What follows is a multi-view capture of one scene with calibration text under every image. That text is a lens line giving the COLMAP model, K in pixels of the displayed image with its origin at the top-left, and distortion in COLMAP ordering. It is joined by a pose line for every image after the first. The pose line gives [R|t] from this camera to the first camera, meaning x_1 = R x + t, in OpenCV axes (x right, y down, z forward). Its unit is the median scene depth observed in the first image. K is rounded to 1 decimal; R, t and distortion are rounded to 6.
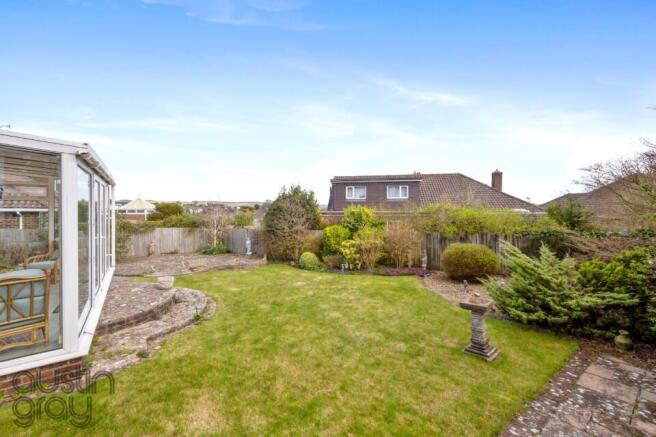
lens RADIAL K [[261.8, 0, 329.2], [0, 261.8, 212.3], [0, 0, 1]] dist [-0.012777, 0.000262]
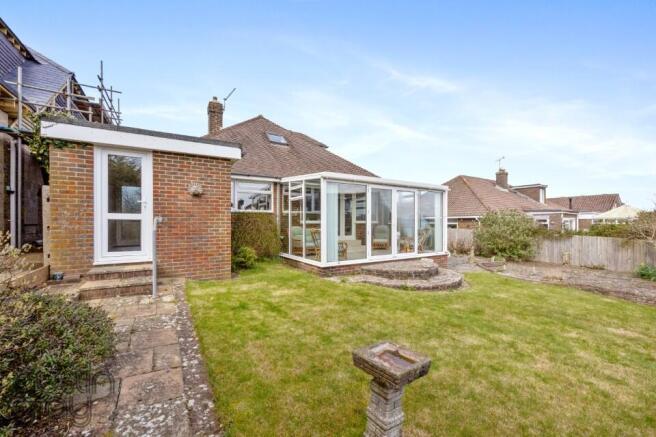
lens RADIAL K [[261.8, 0, 329.2], [0, 261.8, 221.1], [0, 0, 1]] dist [-0.012777, 0.000262]
pose [[-0.064539, -0.005136, -0.997902, 0.755638], [-0.018321, 0.999824, -0.003961, 0.090491], [0.997747, 0.018027, -0.064622, 0.688207]]
